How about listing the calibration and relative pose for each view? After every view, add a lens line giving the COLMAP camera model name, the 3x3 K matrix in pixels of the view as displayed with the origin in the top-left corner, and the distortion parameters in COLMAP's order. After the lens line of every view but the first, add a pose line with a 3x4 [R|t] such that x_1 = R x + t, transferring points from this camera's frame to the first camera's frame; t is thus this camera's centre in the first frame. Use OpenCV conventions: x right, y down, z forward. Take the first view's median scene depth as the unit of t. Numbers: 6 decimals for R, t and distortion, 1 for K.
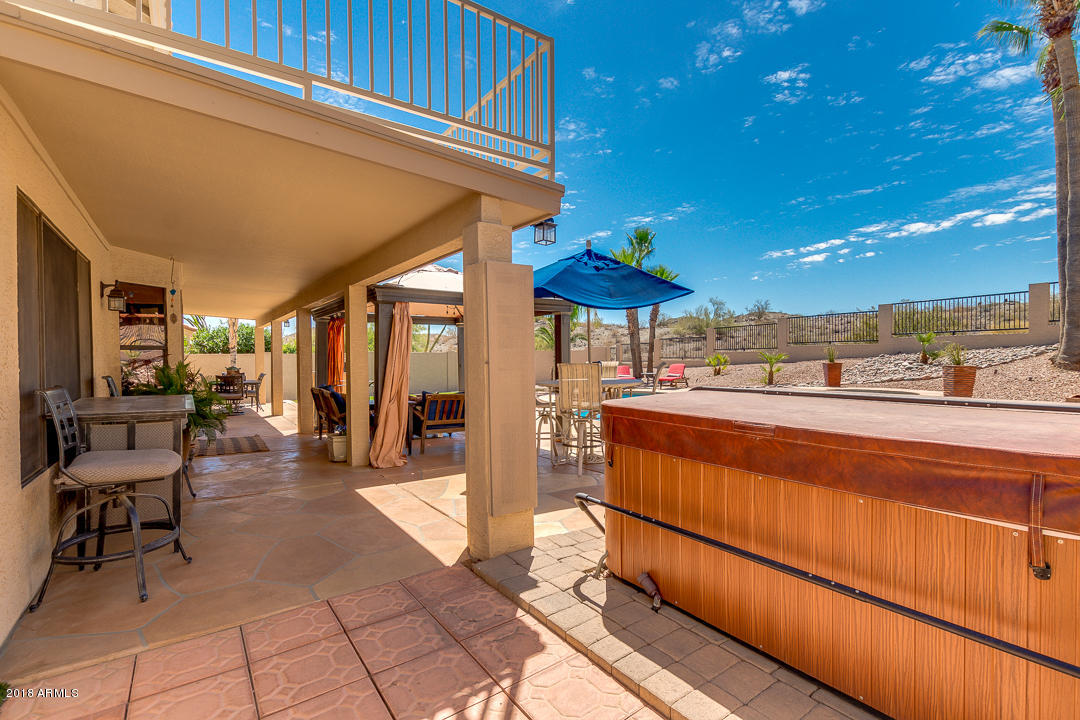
lens RADIAL K [[496.8, 0, 540.1], [0, 496.8, 366.5], [0, 0, 1]] dist [0.002671, -0.000440]
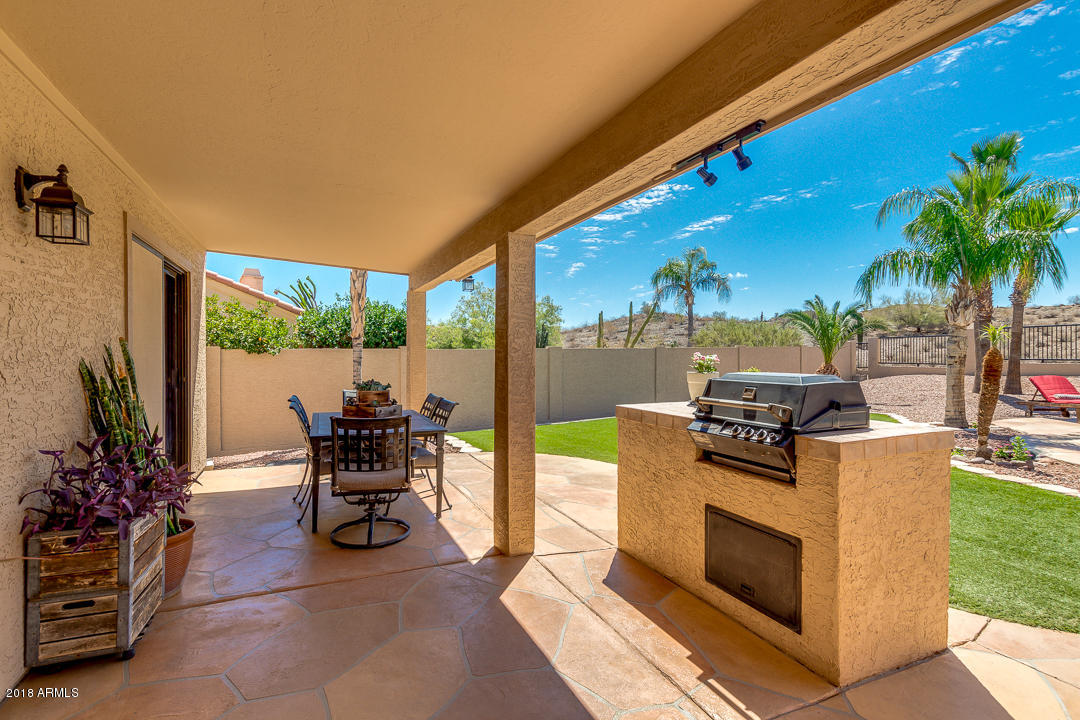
lens RADIAL K [[496.8, 0, 546.0], [0, 496.8, 355.3], [0, 0, 1]] dist [0.002671, -0.000440]
pose [[0.986892, 0.007068, -0.161225, -0.289682], [-0.009728, 0.999829, -0.015718, -0.010037], [0.161086, 0.017081, 0.986793, 0.438419]]
